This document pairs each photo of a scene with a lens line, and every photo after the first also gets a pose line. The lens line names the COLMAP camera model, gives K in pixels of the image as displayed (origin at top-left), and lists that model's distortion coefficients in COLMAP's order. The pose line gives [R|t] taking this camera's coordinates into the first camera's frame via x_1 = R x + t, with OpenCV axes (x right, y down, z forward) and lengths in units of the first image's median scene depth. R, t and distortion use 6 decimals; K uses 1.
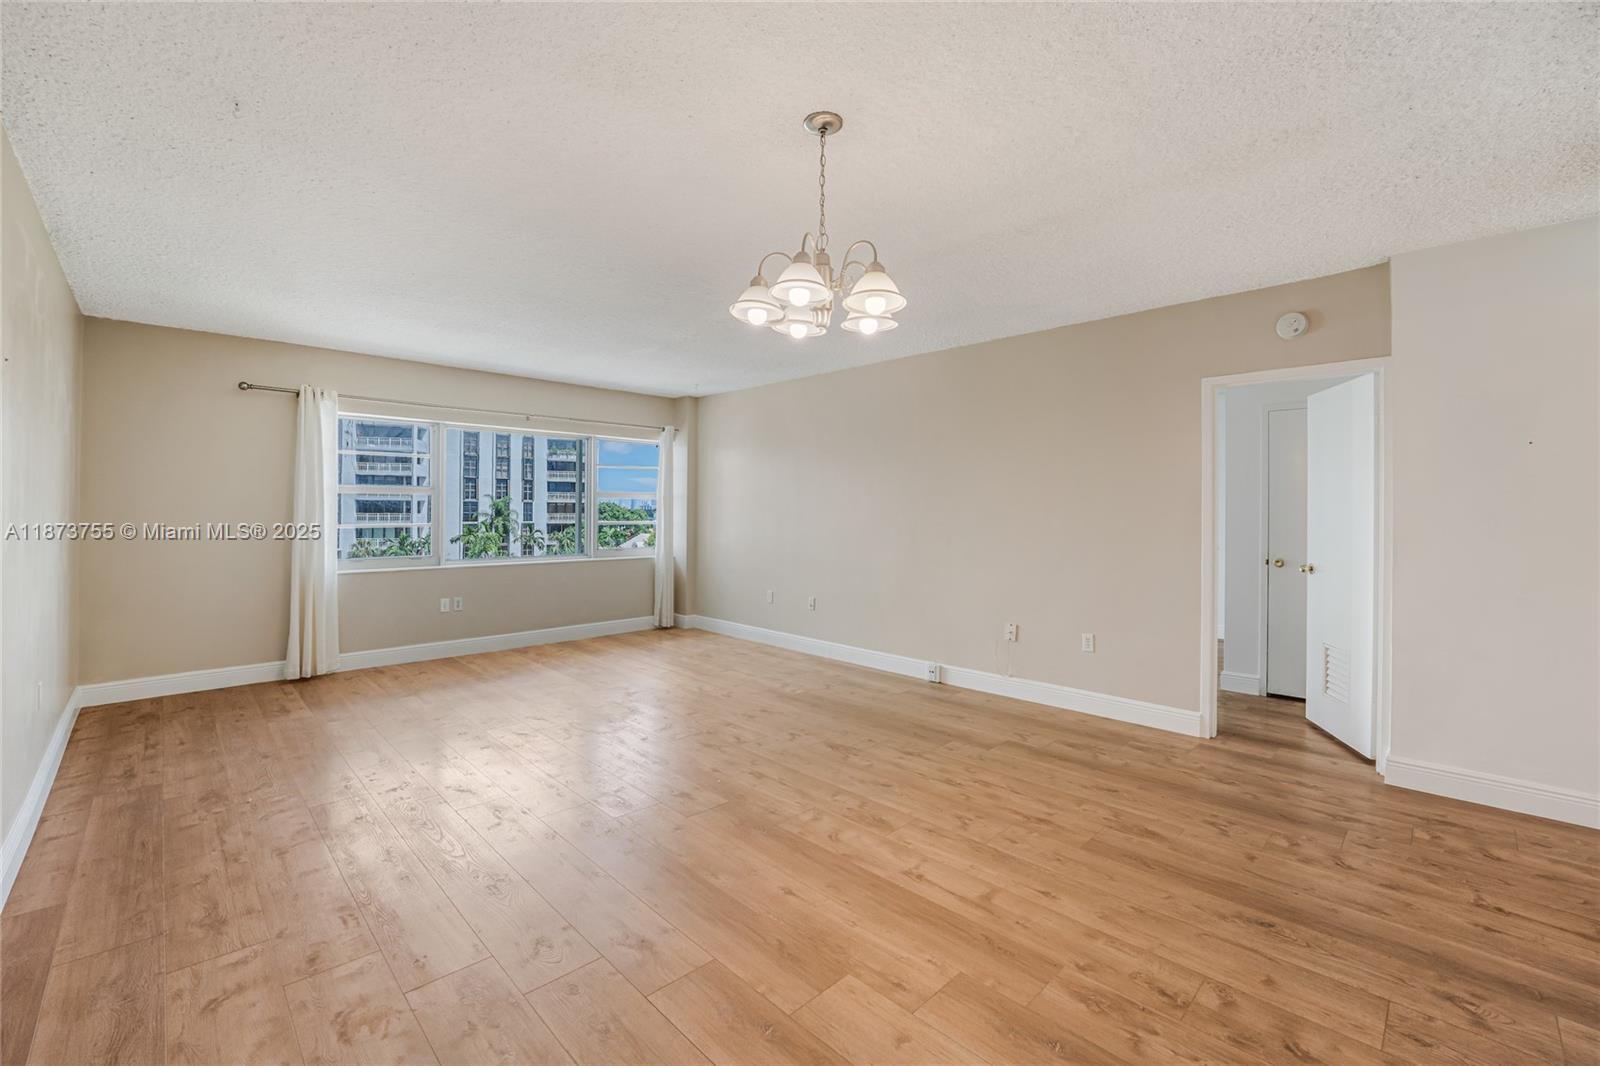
lens RADIAL K [[660.5, 0, 782.9], [0, 660.5, 497.8], [0, 0, 1]] dist [-0.027822, 0.003142]
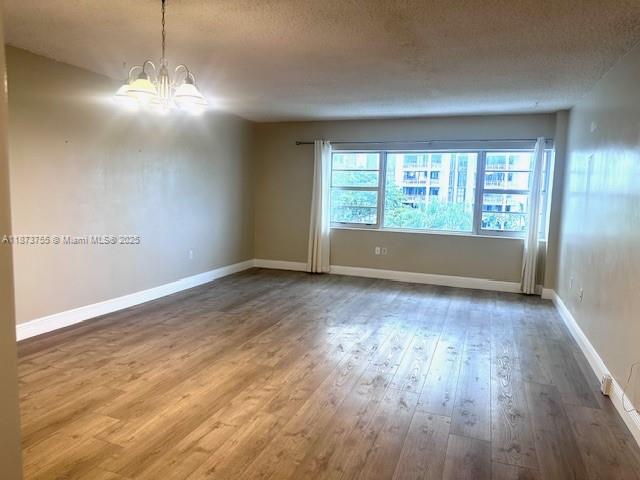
lens RADIAL K [[445.7, 0, 324.4], [0, 445.7, 227.8], [0, 0, 1]] dist [0.055427, -0.065584]
pose [[0.445693, 0.084824, -0.891158, 0.829106], [-0.007613, 0.995824, 0.090979, -0.022426], [0.895153, -0.033764, 0.444478, 0.474292]]
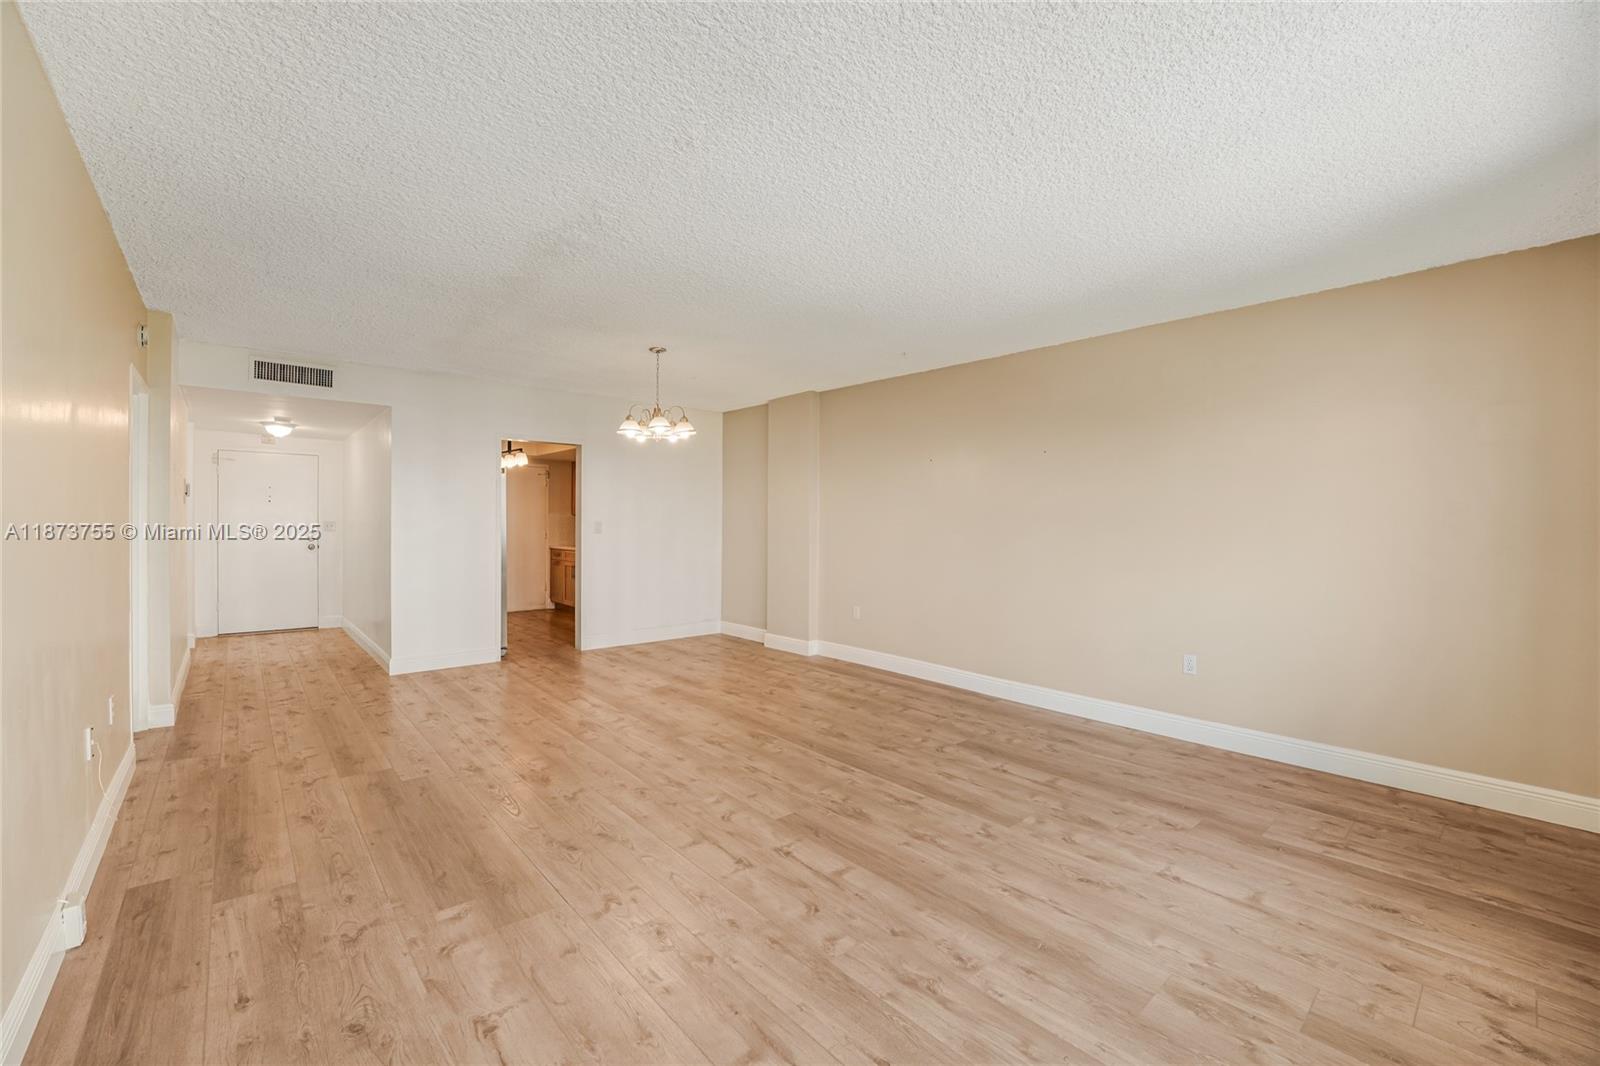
lens RADIAL K [[660.5, 0, 788.0], [0, 660.5, 524.5], [0, 0, 1]] dist [-0.027822, 0.003142]
pose [[-0.998498, -0.012023, 0.053457, -0.297468], [-0.012770, 0.999825, -0.013655, 0.034546], [-0.053283, -0.014317, -0.998477, 1.856316]]
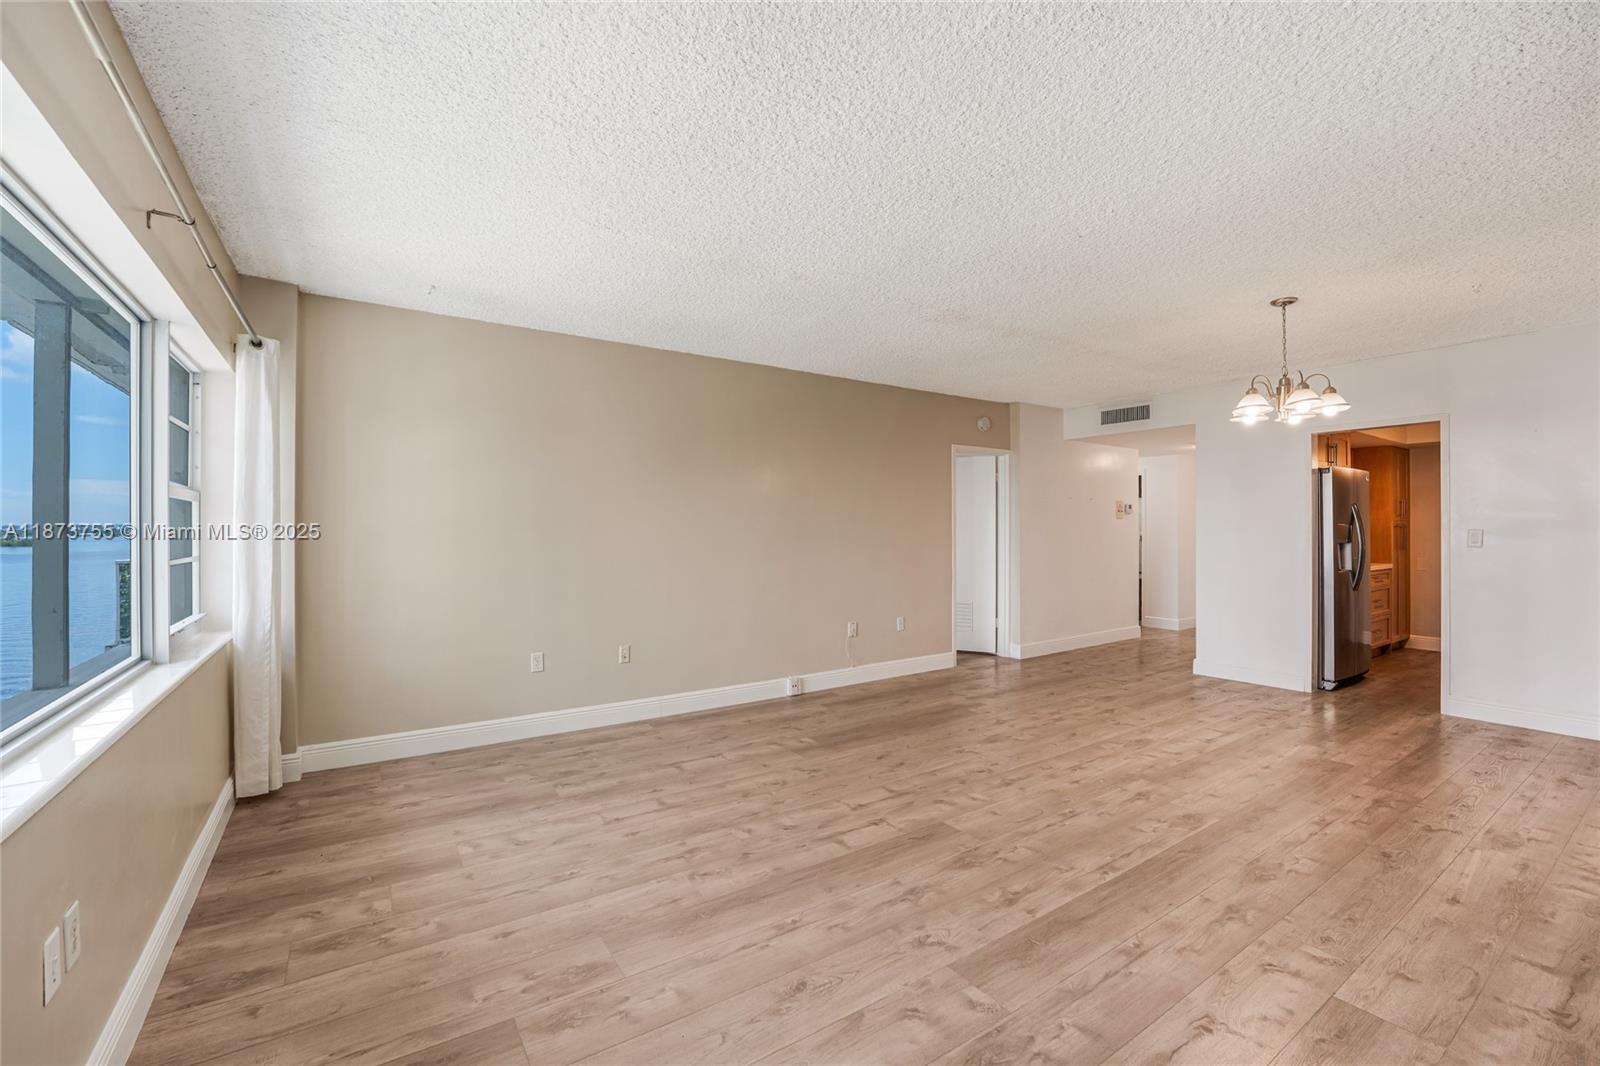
lens RADIAL K [[660.5, 0, 793.8], [0, 660.5, 526.5], [0, 0, 1]] dist [-0.027822, 0.003142]
pose [[0.177946, -0.000445, 0.984040, -1.049179], [-0.016673, 0.999855, 0.003468, 0.019757], [-0.983899, -0.017024, 0.177913, 1.118407]]
